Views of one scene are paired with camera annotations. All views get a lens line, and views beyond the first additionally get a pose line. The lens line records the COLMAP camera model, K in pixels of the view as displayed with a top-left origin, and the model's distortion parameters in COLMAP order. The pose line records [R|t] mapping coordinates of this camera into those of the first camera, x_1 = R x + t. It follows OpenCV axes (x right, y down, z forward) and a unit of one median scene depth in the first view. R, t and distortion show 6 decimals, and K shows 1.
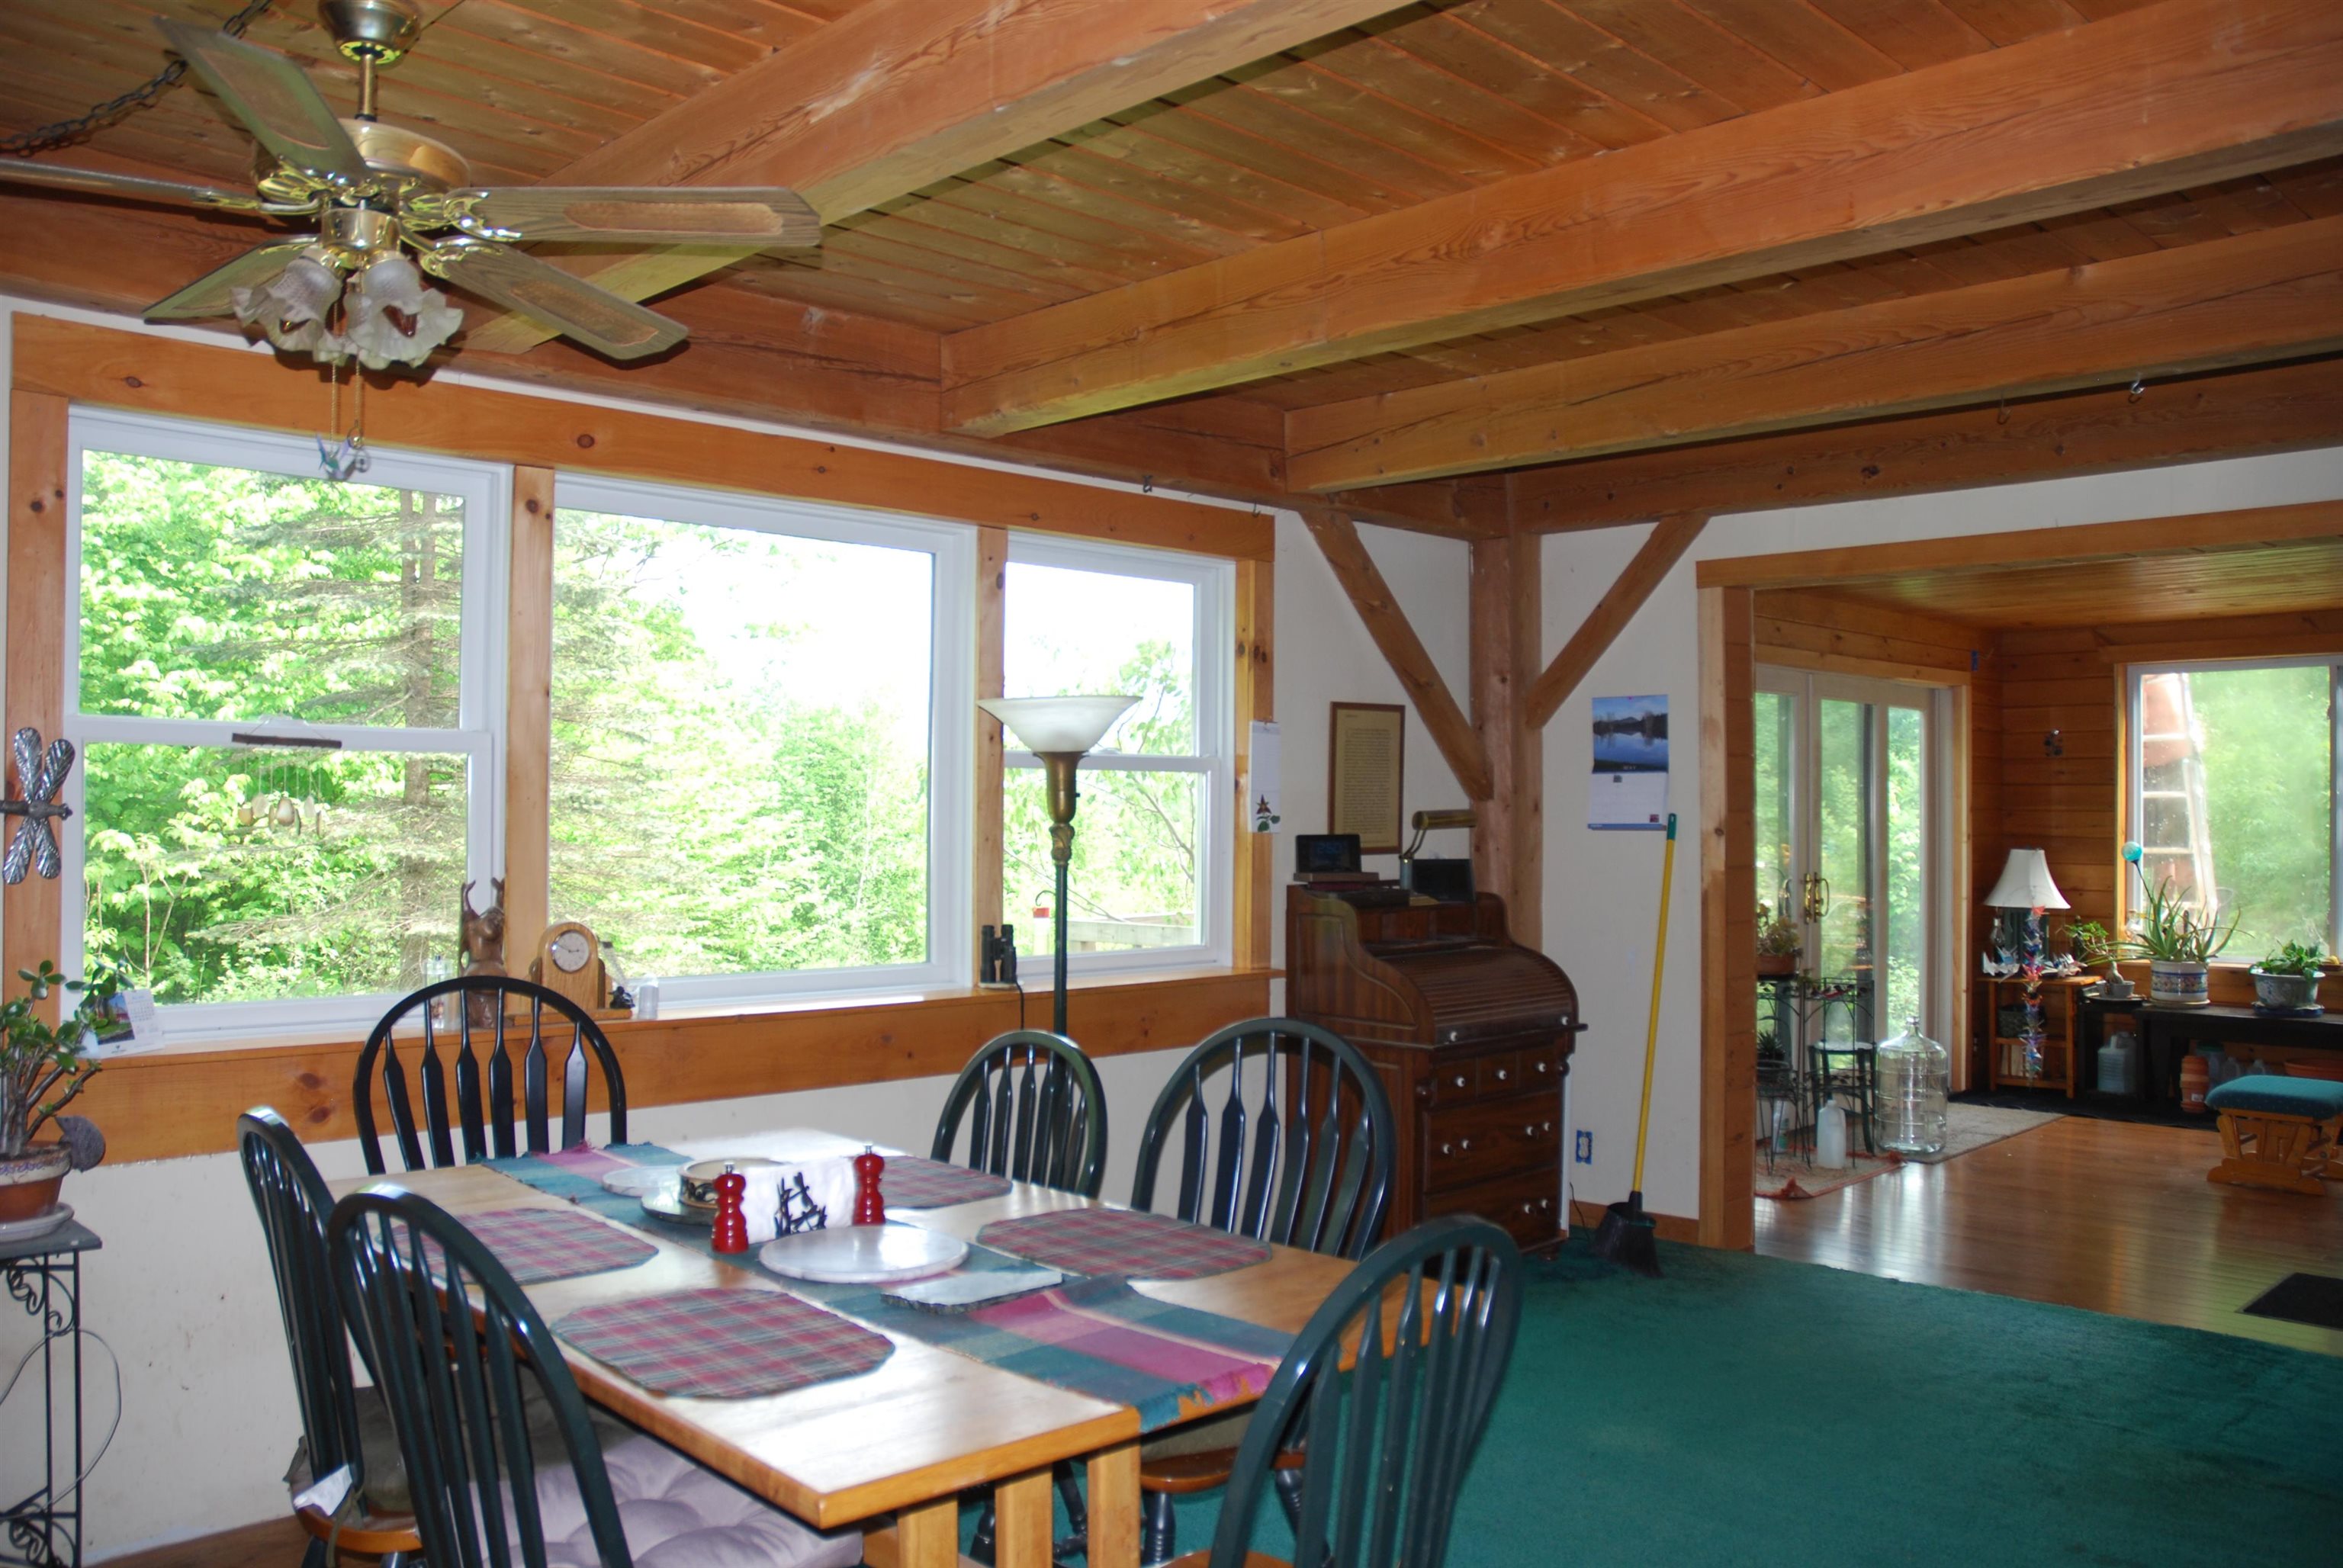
lens RADIAL K [[1834.0, 0, 1186.1], [0, 1834.0, 816.6], [0, 0, 1]] dist [-0.151926, 0.129265]
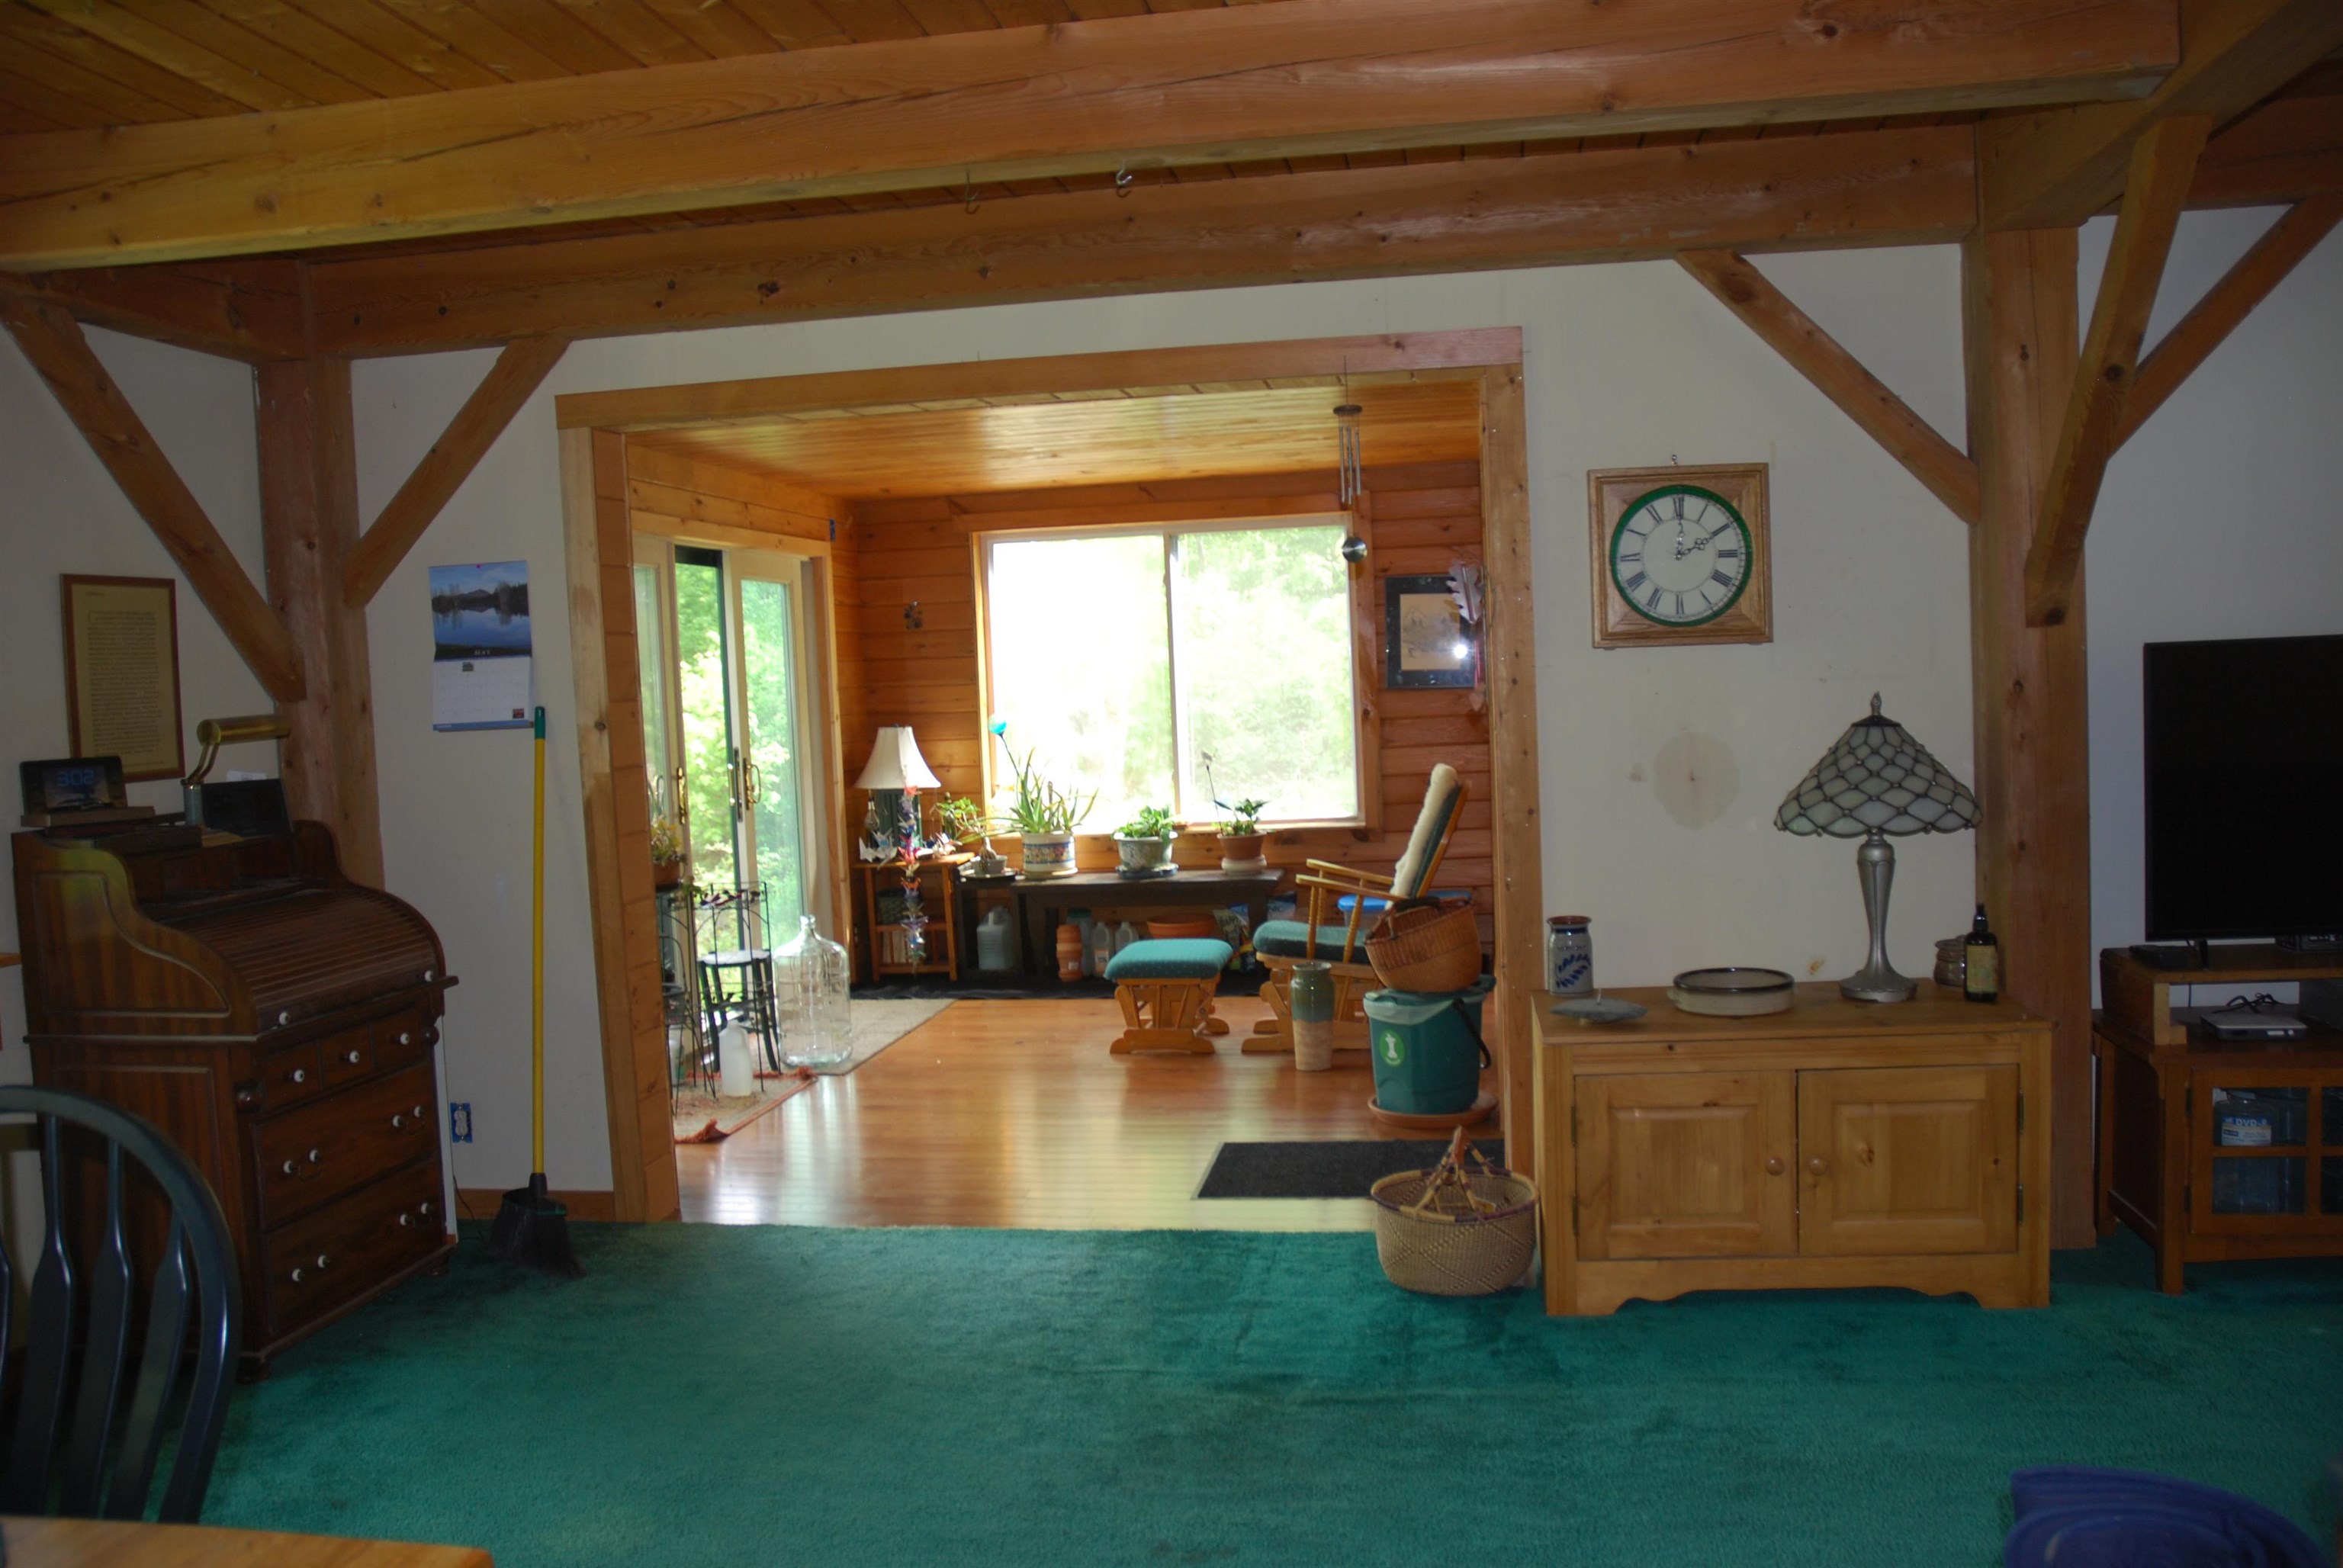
lens RADIAL K [[1834.0, 0, 1168.5], [0, 1834.0, 821.1], [0, 0, 1]] dist [-0.151926, 0.129265]
pose [[0.806780, -0.079267, 0.585510, 0.017343], [0.042438, 0.996175, 0.076387, -0.000447], [-0.589326, -0.036779, 0.807058, 0.183238]]
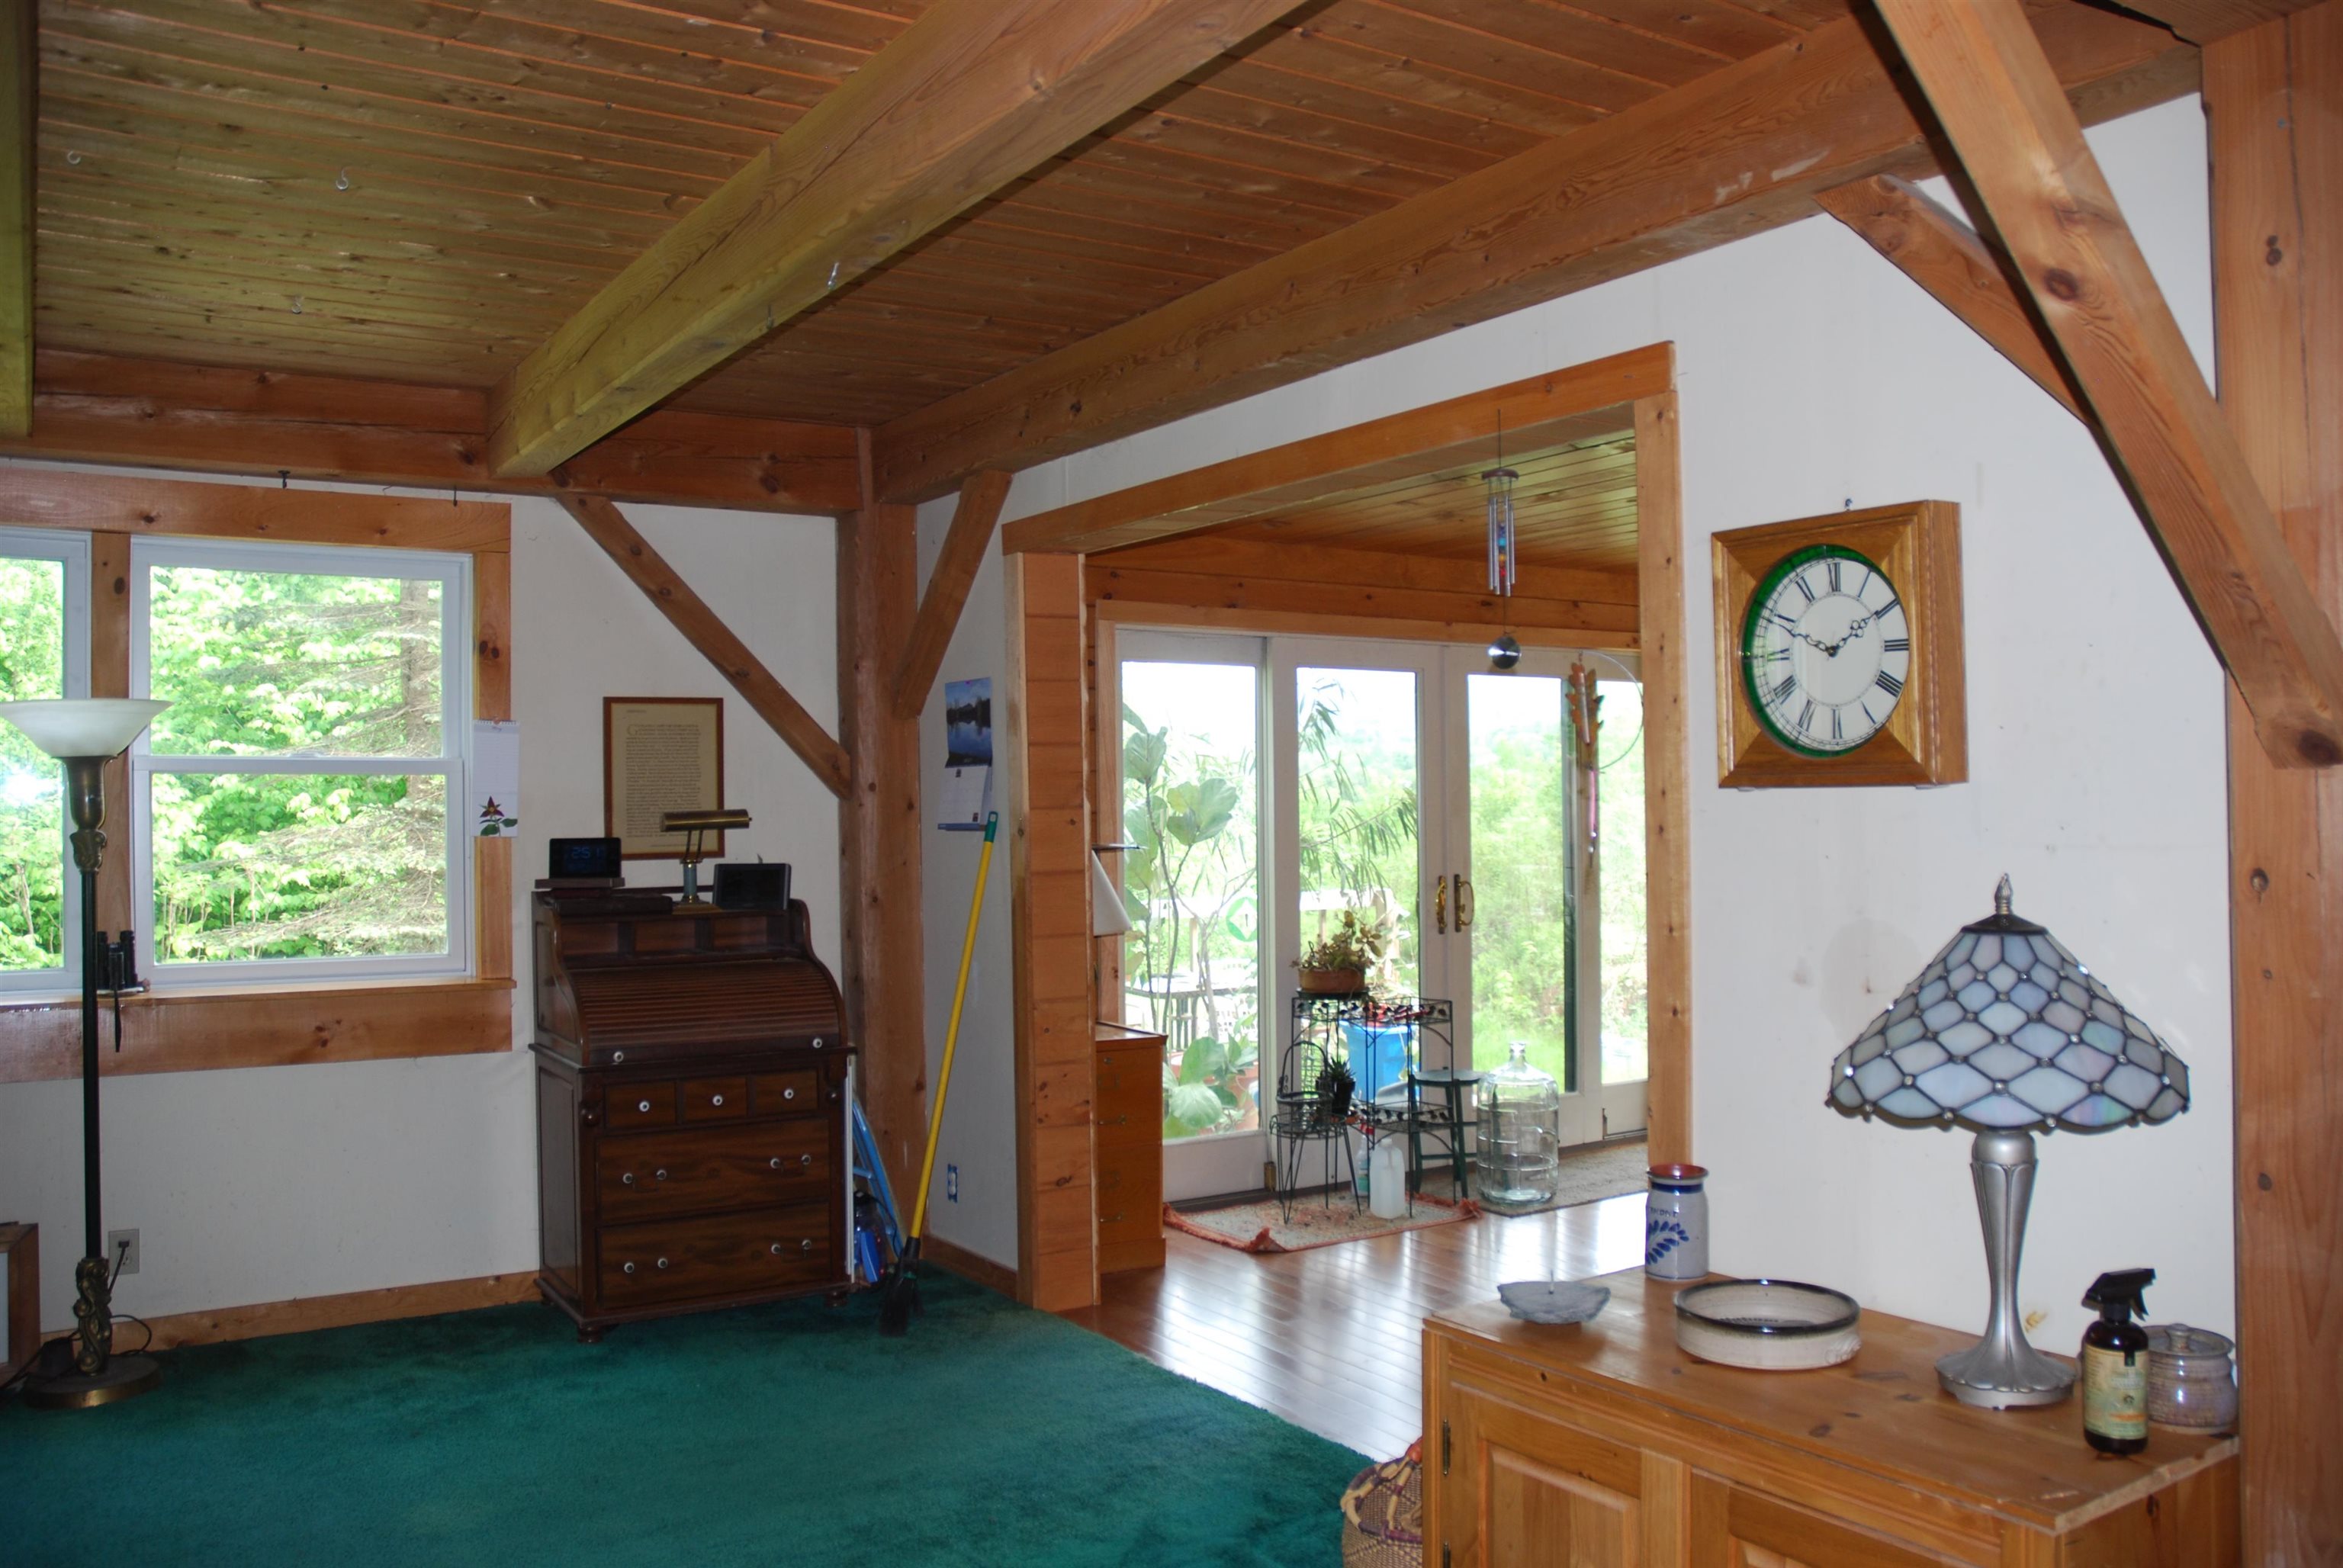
lens RADIAL K [[1834.0, 0, 1163.1], [0, 1834.0, 818.3], [0, 0, 1]] dist [-0.151926, 0.129265]
pose [[0.977813, -0.006966, -0.209365, 0.553863], [0.007955, 0.999961, 0.003883, -0.001349], [0.209330, -0.005462, 0.977830, 0.150266]]
